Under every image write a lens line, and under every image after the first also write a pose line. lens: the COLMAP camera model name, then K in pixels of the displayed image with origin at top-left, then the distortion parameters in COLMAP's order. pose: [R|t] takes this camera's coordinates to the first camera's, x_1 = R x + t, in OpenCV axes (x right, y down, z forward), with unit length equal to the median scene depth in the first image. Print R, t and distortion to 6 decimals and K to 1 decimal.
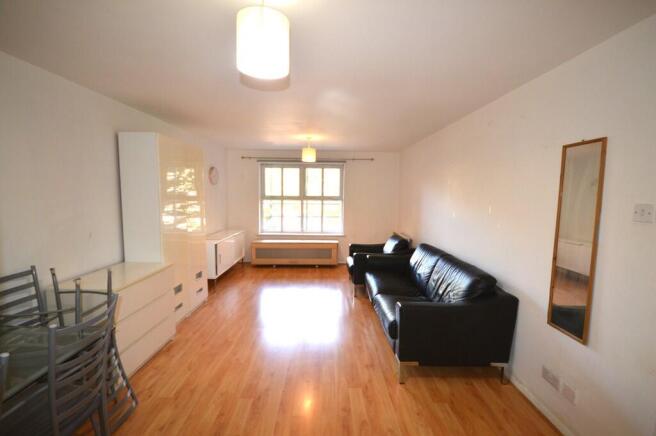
lens RADIAL K [[291.1, 0, 326.7], [0, 291.1, 220.4], [0, 0, 1]] dist [-0.000094, 0.000206]
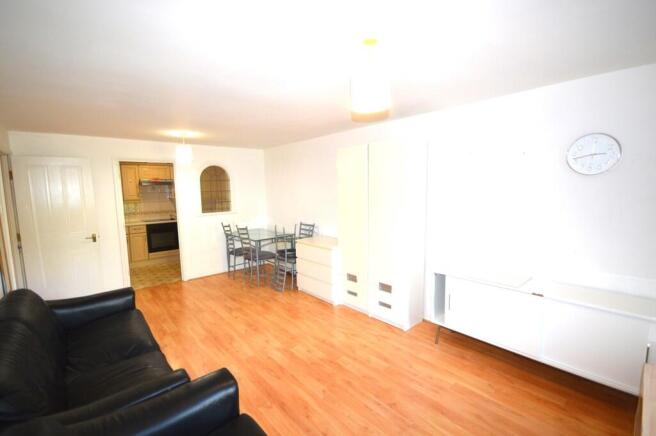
lens RADIAL K [[291.1, 0, 326.7], [0, 291.1, 220.4], [0, 0, 1]] dist [-0.000094, 0.000206]
pose [[-0.753484, 0.075733, -0.653089, 0.184476], [-0.052345, 0.983280, 0.174414, -0.111716], [0.655379, 0.165604, -0.736922, 1.076869]]
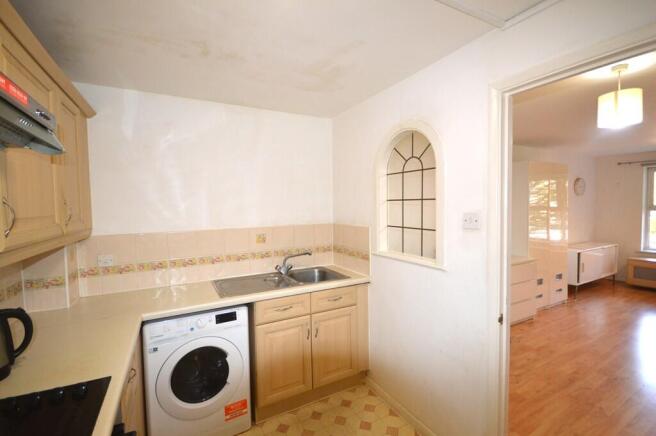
lens RADIAL K [[299.2, 0, 331.4], [0, 299.2, 213.2], [0, 0, 1]] dist [-0.004716, -0.000882]
pose [[0.485239, 0.010356, -0.874320, 0.101227], [-0.066532, 0.997468, -0.025110, 0.023031], [0.871847, 0.070355, 0.484700, -0.249371]]
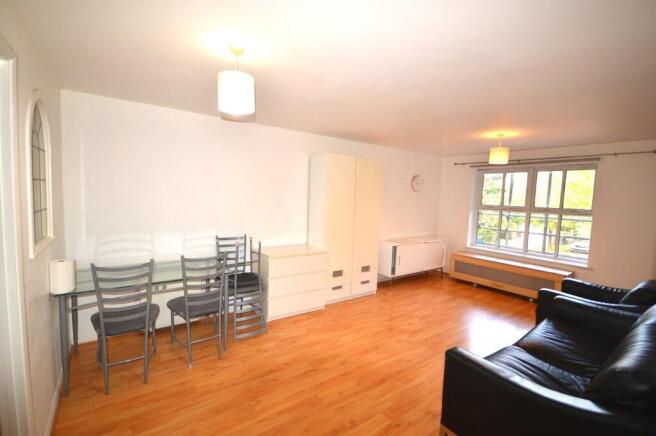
lens RADIAL K [[291.1, 0, 326.7], [0, 291.1, 220.4], [0, 0, 1]] dist [-0.000094, 0.000206]
pose [[0.583964, 0.078044, -0.808019, 0.286066], [-0.106319, 0.994147, 0.019183, -0.006903], [0.804787, 0.074706, 0.588844, 0.124546]]
